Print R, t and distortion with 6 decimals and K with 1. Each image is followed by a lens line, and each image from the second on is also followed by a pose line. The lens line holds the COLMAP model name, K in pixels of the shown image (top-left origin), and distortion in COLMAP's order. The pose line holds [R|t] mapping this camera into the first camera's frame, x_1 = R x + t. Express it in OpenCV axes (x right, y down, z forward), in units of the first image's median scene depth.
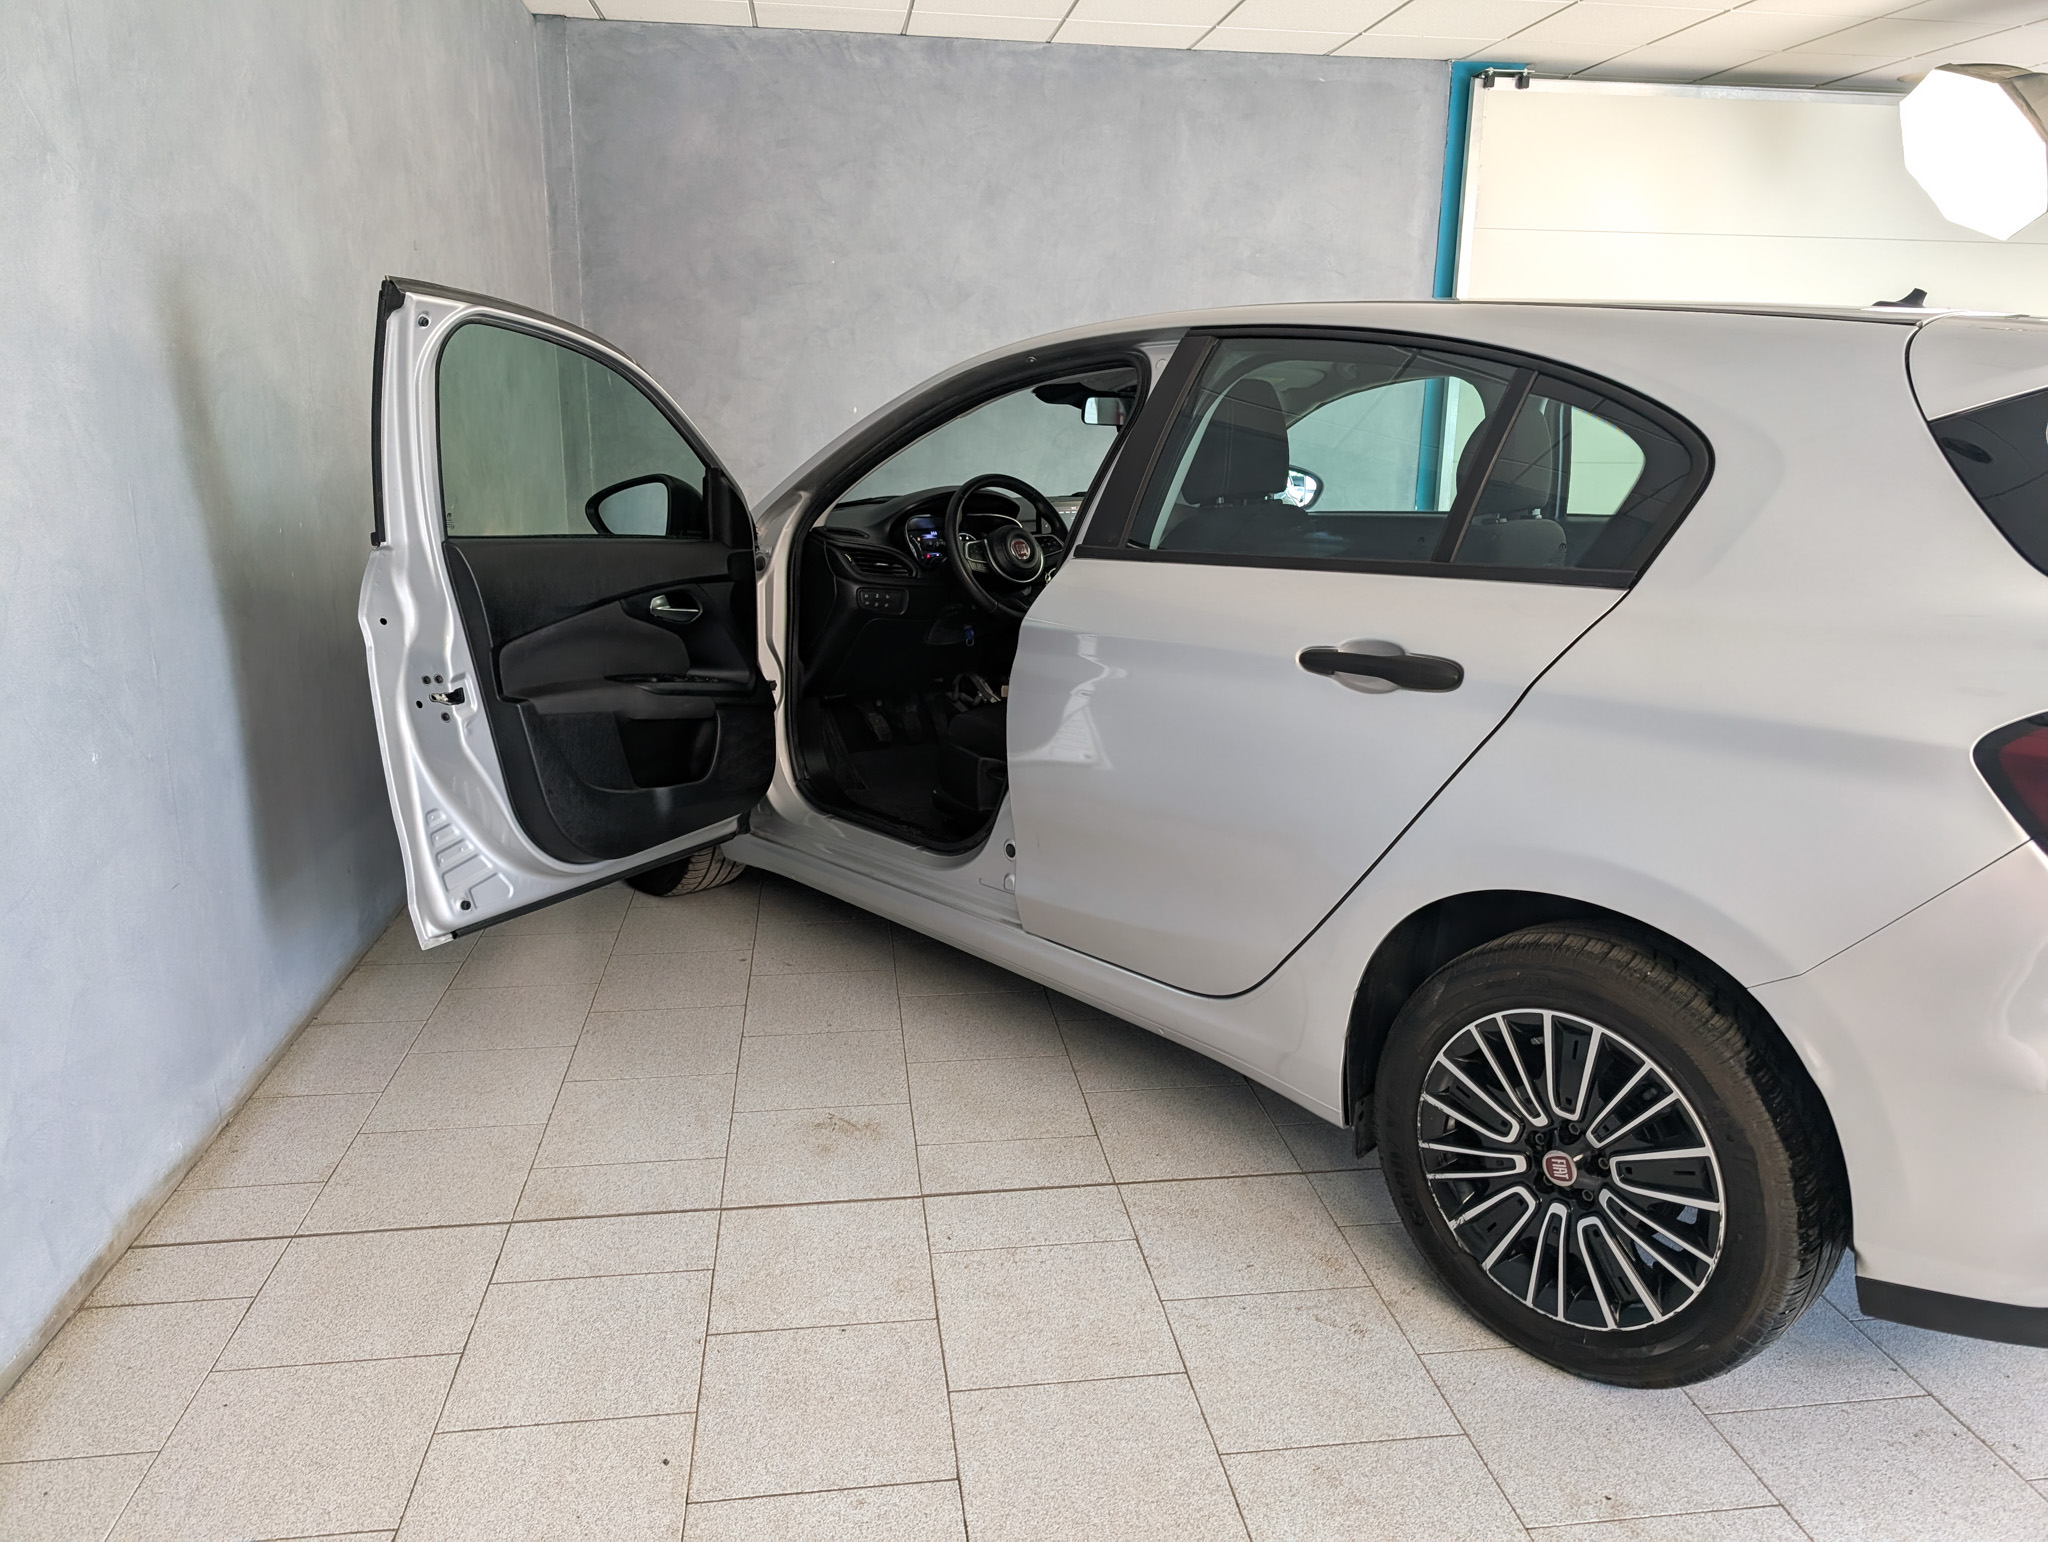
lens RADIAL K [[1546.4, 0, 1024.0], [0, 1546.4, 771.0], [0, 0, 1]] dist [0.003601, -0.001198]
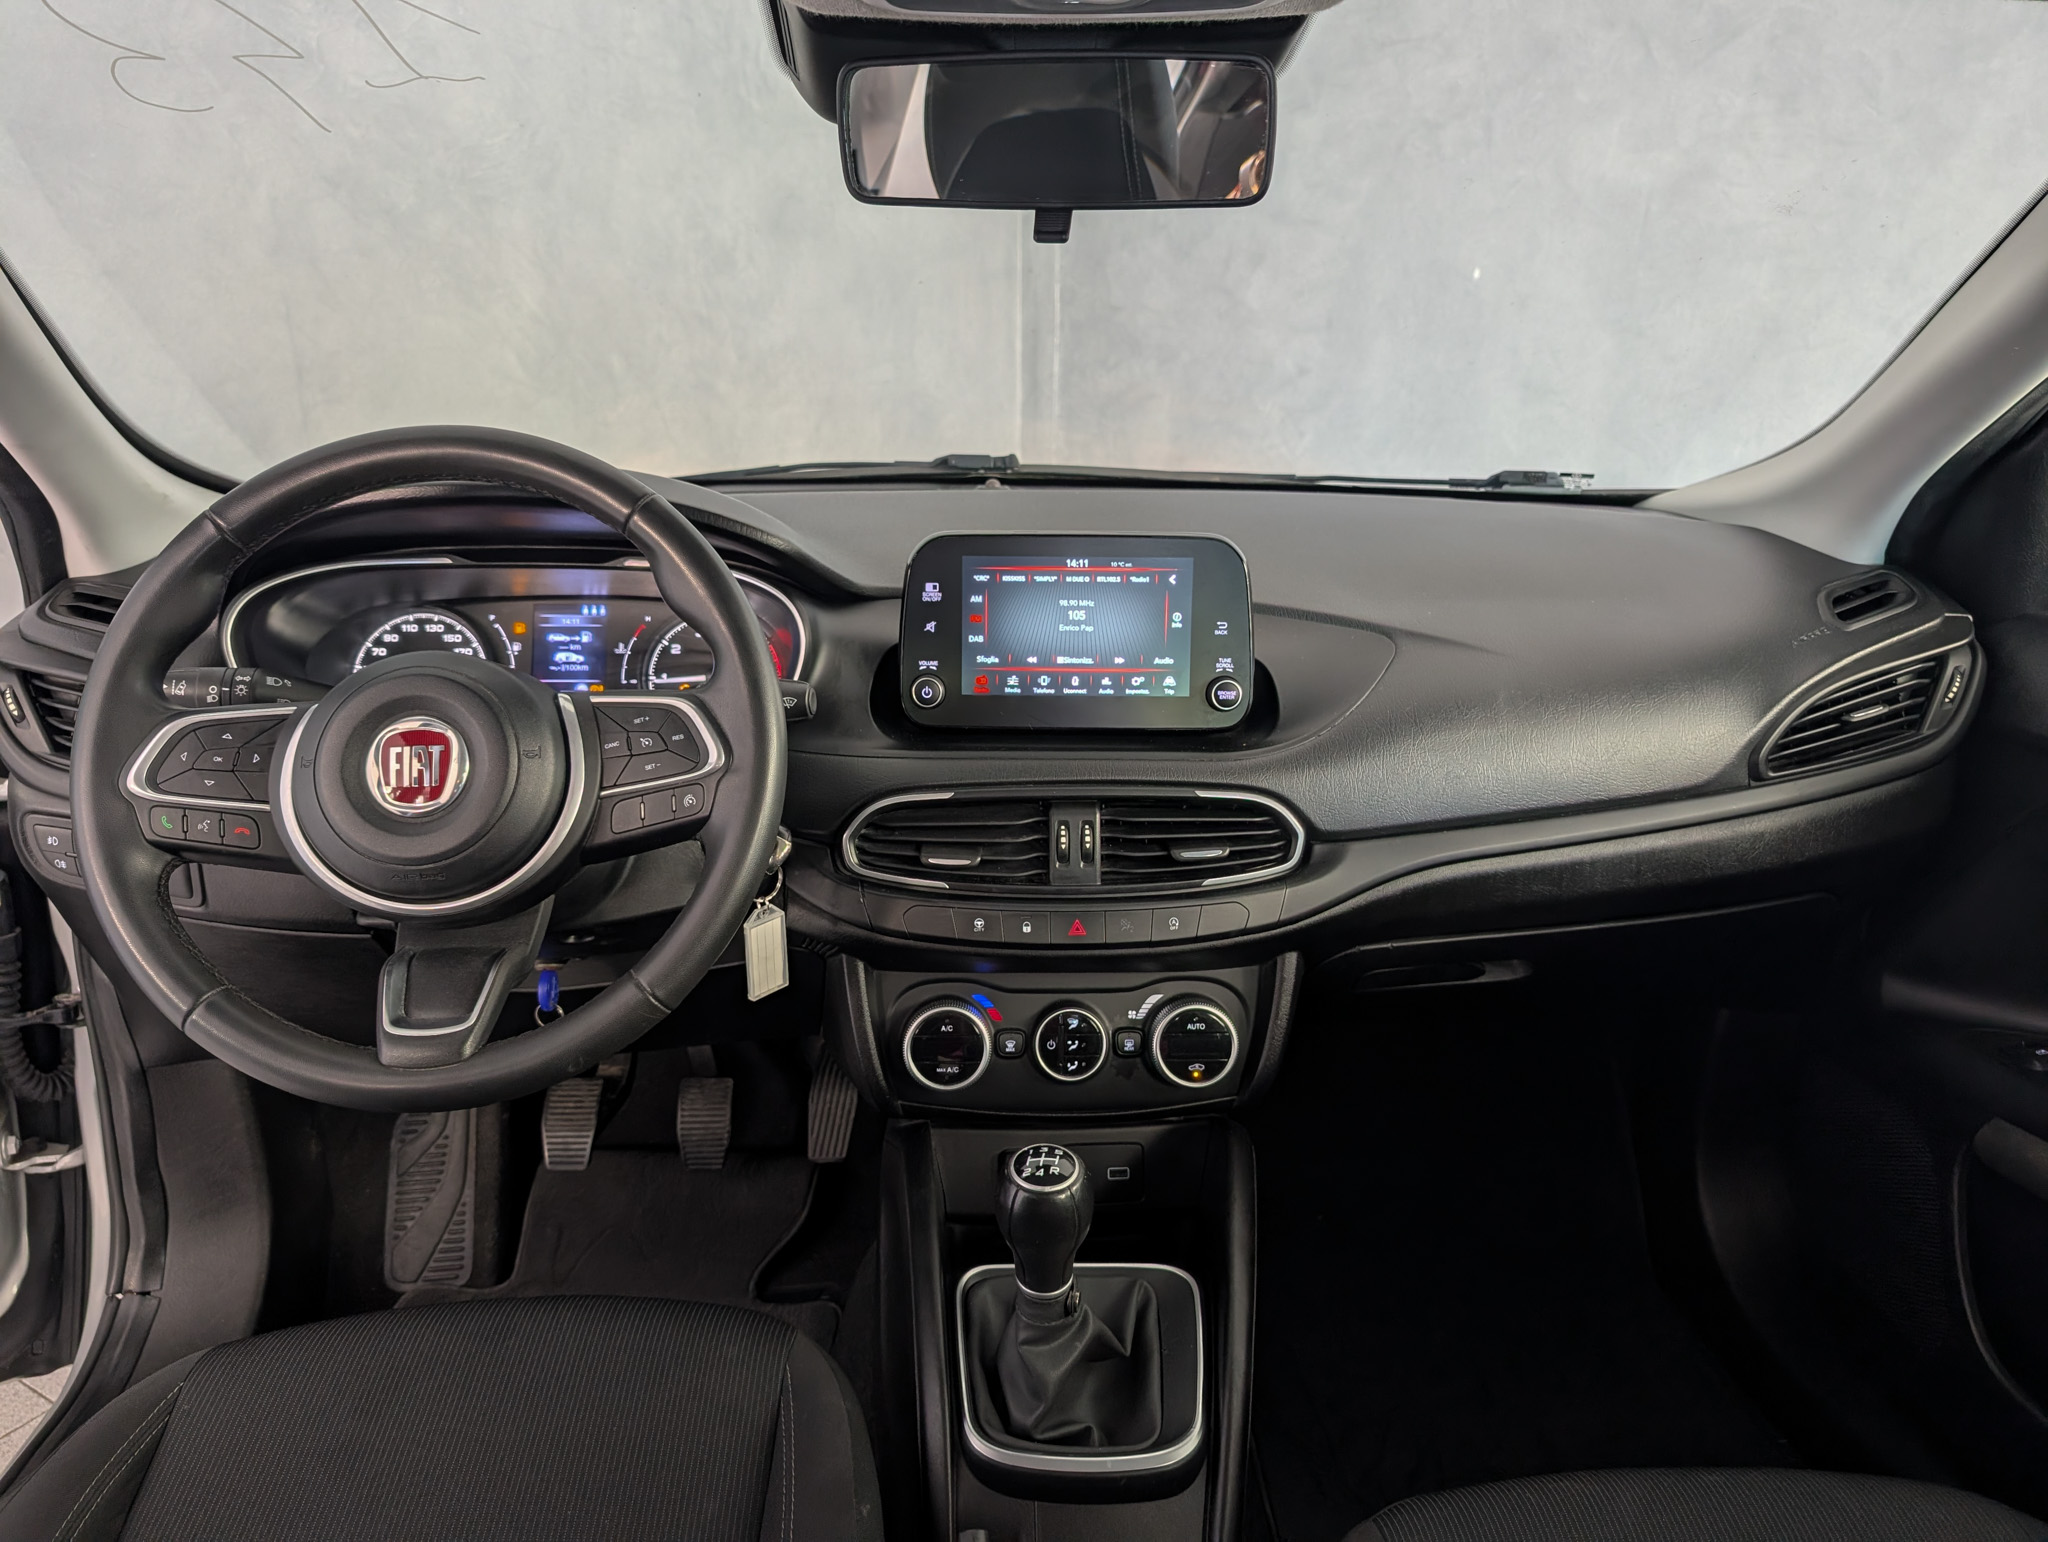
lens RADIAL K [[1426.1, 0, 996.2], [0, 1426.1, 777.4], [0, 0, 1]] dist [0.023189, -0.005825]
pose [[0.783517, 0.188923, -0.591954, 0.189148], [-0.135301, 0.981672, 0.134216, -0.183462], [0.606461, -0.025068, 0.794718, 0.886311]]
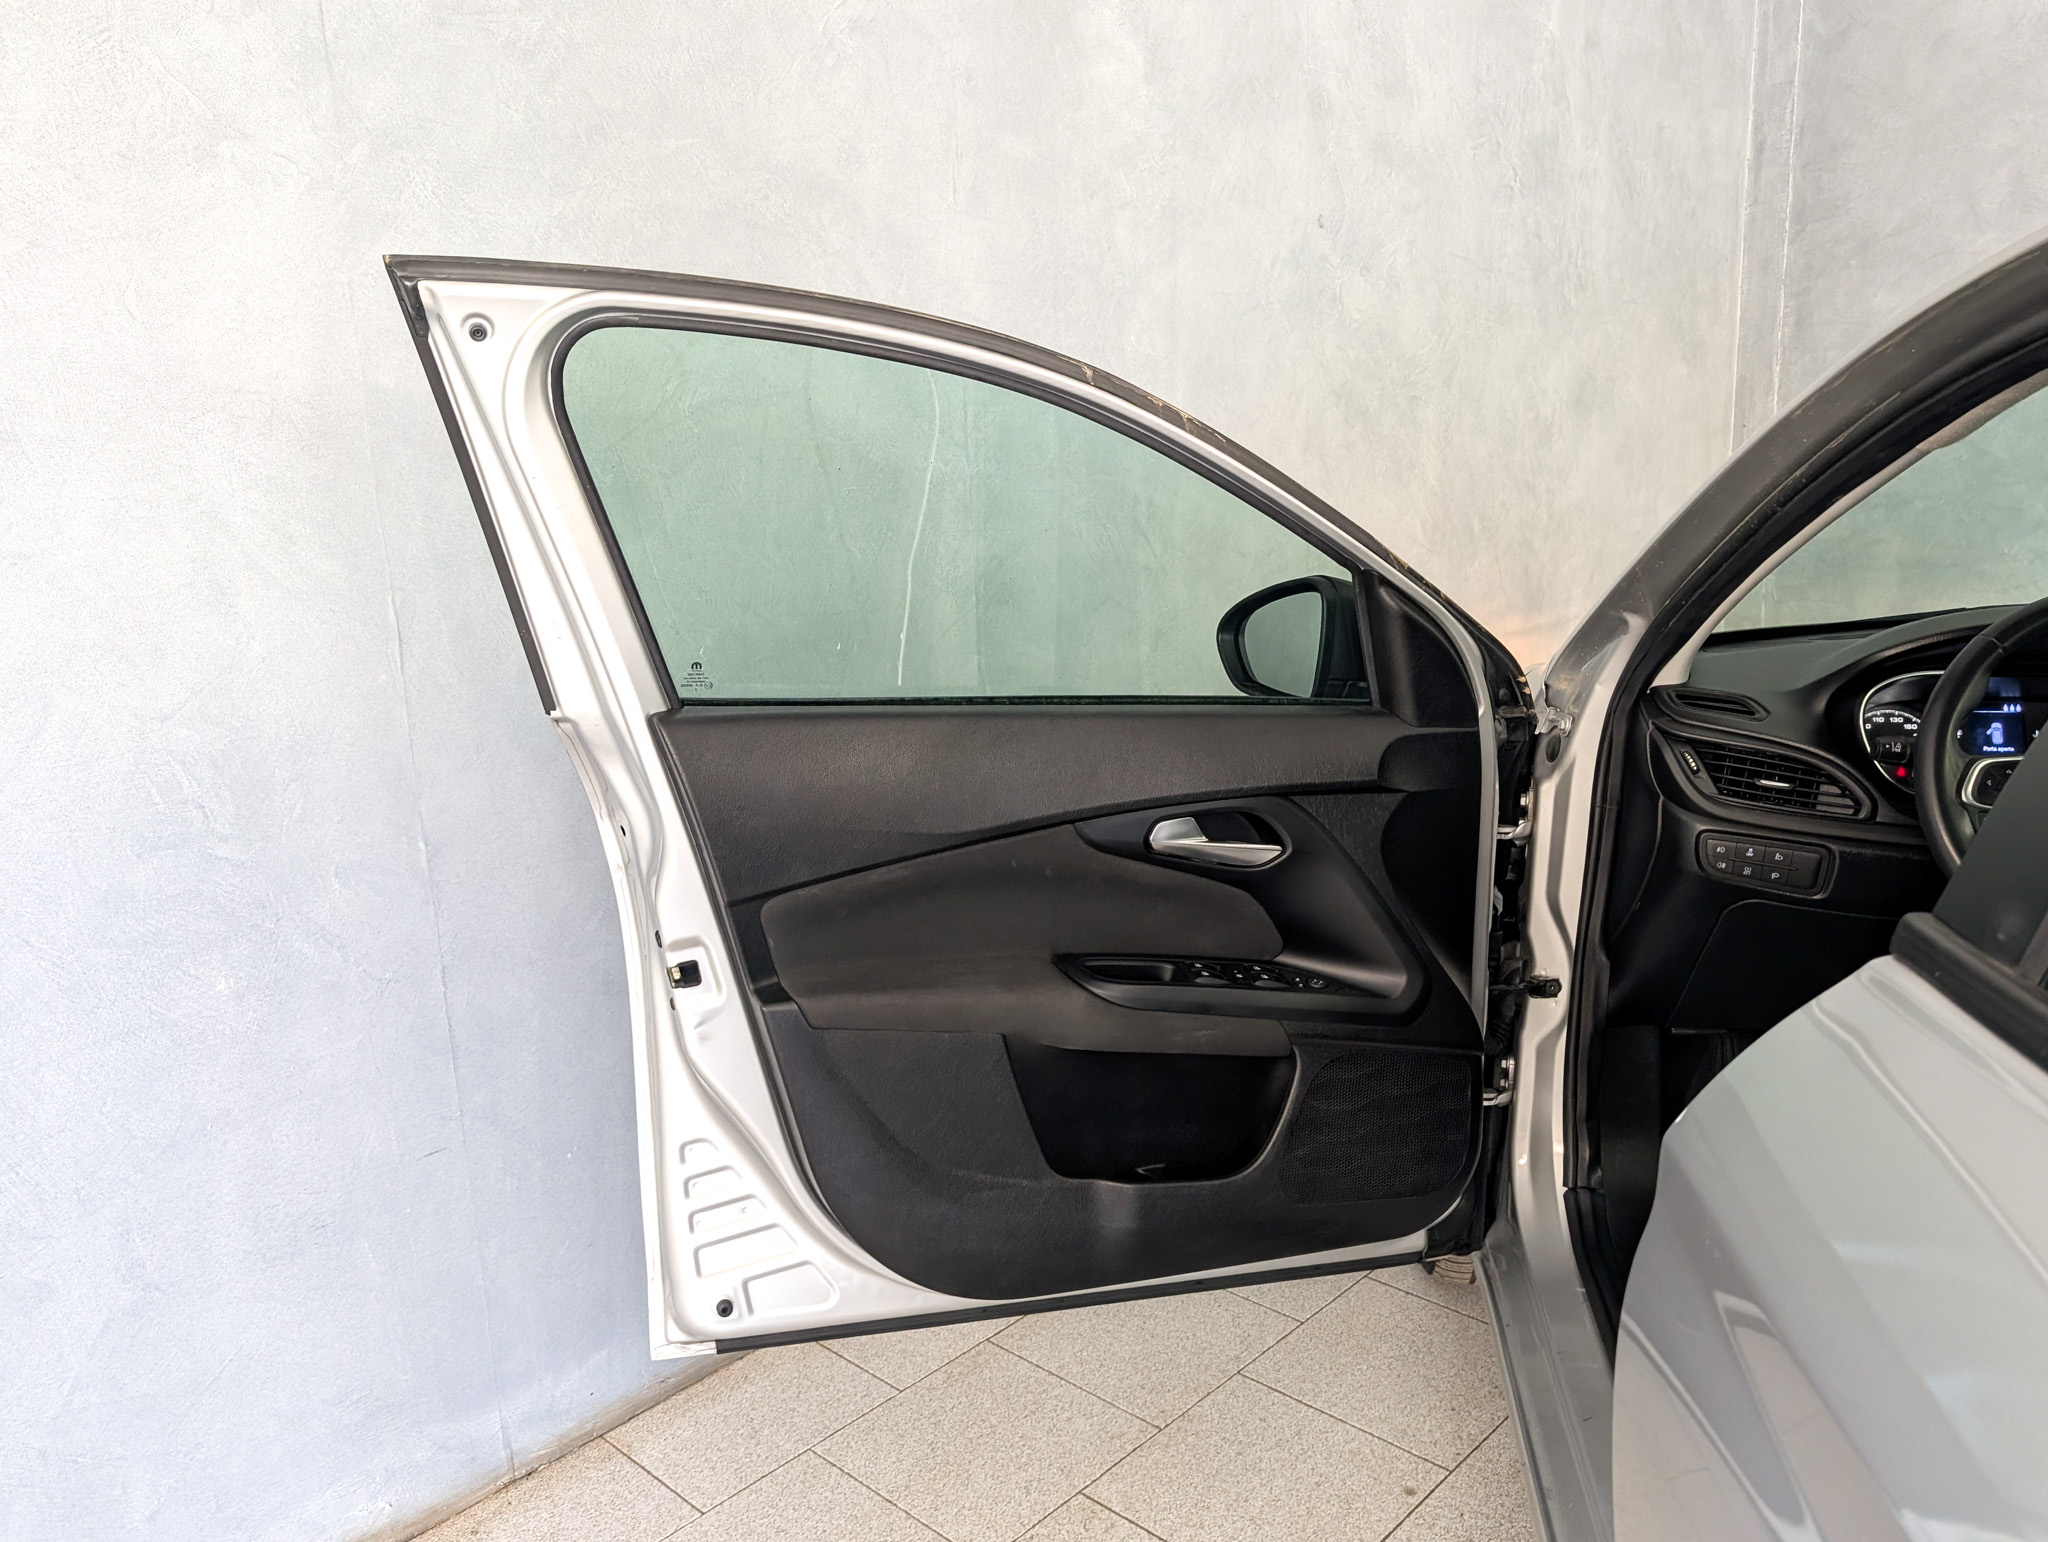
lens RADIAL K [[1546.4, 0, 1024.0], [0, 1546.4, 771.0], [0, 0, 1]] dist [0.003601, -0.001198]
pose [[0.616229, 0.127129, -0.777238, 0.116973], [-0.137122, 0.989131, 0.053071, -0.131491], [0.775538, 0.073873, 0.626964, 0.558229]]
